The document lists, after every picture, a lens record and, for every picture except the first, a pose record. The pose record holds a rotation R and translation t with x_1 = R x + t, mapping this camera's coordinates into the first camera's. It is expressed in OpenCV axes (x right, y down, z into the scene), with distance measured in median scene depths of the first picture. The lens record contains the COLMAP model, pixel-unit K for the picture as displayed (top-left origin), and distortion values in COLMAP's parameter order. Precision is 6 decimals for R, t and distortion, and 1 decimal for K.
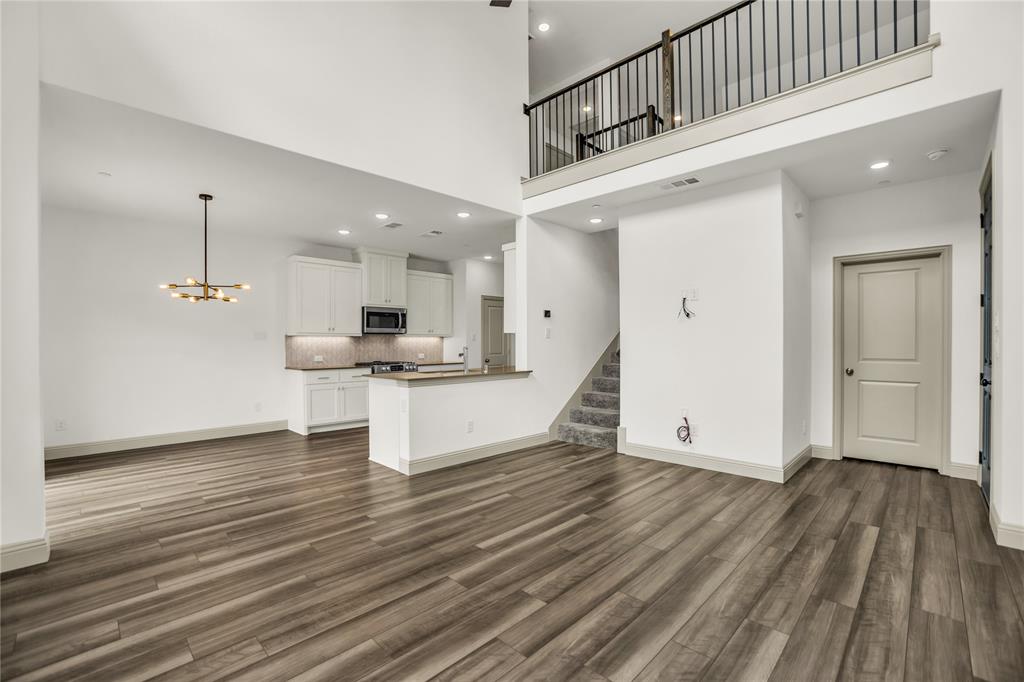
lens RADIAL K [[447.2, 0, 514.1], [0, 447.2, 343.9], [0, 0, 1]] dist [-0.069386, 0.026003]
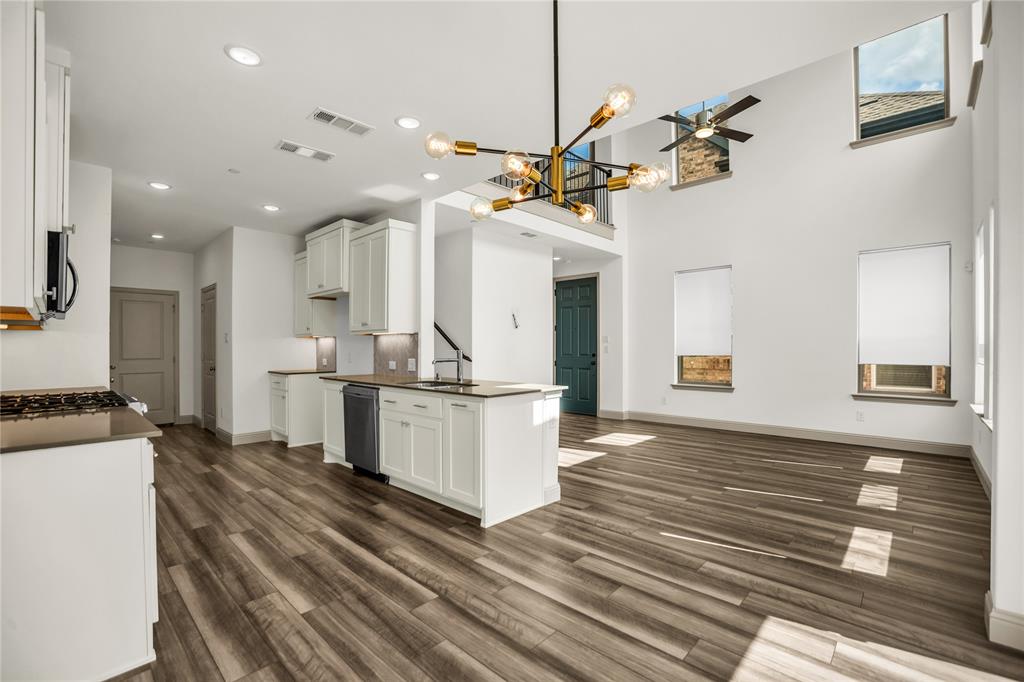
lens RADIAL K [[447.2, 0, 514.1], [0, 447.2, 343.9], [0, 0, 1]] dist [-0.069386, 0.026003]
pose [[-0.017088, 0.009512, 0.999809, -1.529049], [0.000751, 0.999955, -0.009501, 0.004522], [-0.999854, 0.000588, -0.017095, 1.536432]]
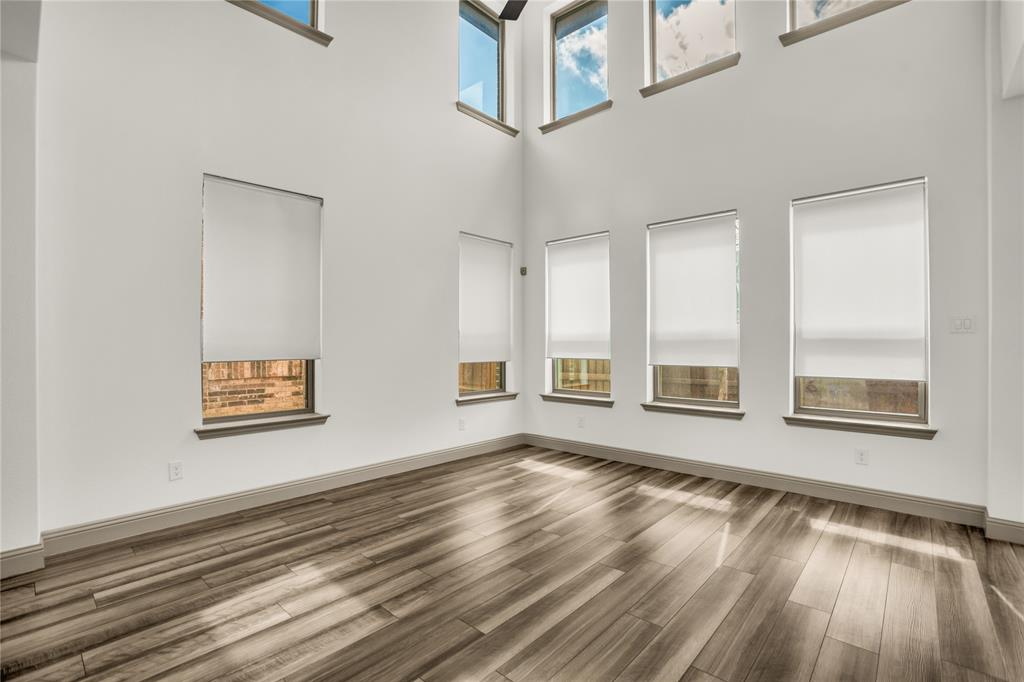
lens RADIAL K [[468.8, 0, 512.0], [0, 468.8, 341.0], [0, 0, 1]] dist [-0.074733, 0.030014]
pose [[-0.999268, 0.002110, -0.038195, 0.155444], [0.002258, 0.999990, -0.003819, -0.001314], [0.038186, -0.003903, -0.999263, 1.733339]]
